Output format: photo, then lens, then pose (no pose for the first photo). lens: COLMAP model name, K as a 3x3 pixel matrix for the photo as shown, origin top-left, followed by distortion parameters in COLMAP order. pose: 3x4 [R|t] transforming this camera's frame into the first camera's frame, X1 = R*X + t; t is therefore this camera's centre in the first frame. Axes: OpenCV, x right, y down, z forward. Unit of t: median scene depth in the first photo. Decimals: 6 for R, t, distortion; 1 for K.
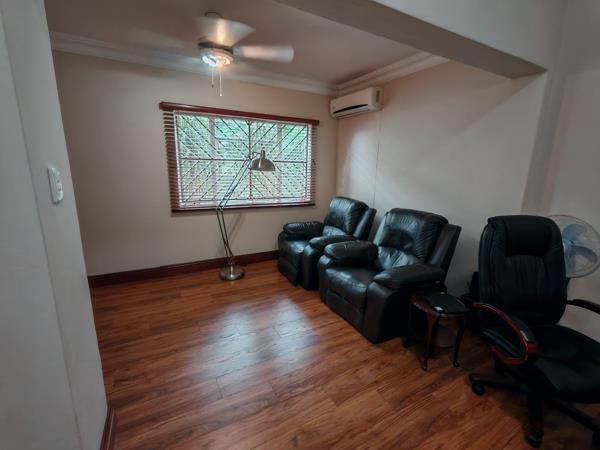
lens RADIAL K [[275.7, 0, 299.9], [0, 275.7, 224.4], [0, 0, 1]] dist [0.004278, -0.000857]
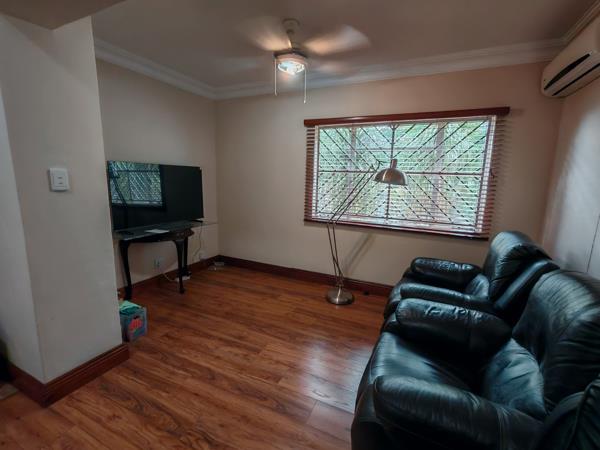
lens RADIAL K [[275.7, 0, 299.5], [0, 275.7, 225.0], [0, 0, 1]] dist [0.004278, -0.000857]
pose [[0.599242, 0.132718, -0.789490, 0.365036], [-0.184077, 0.982582, 0.025459, -0.051366], [0.779118, 0.130071, 0.613235, 0.329102]]
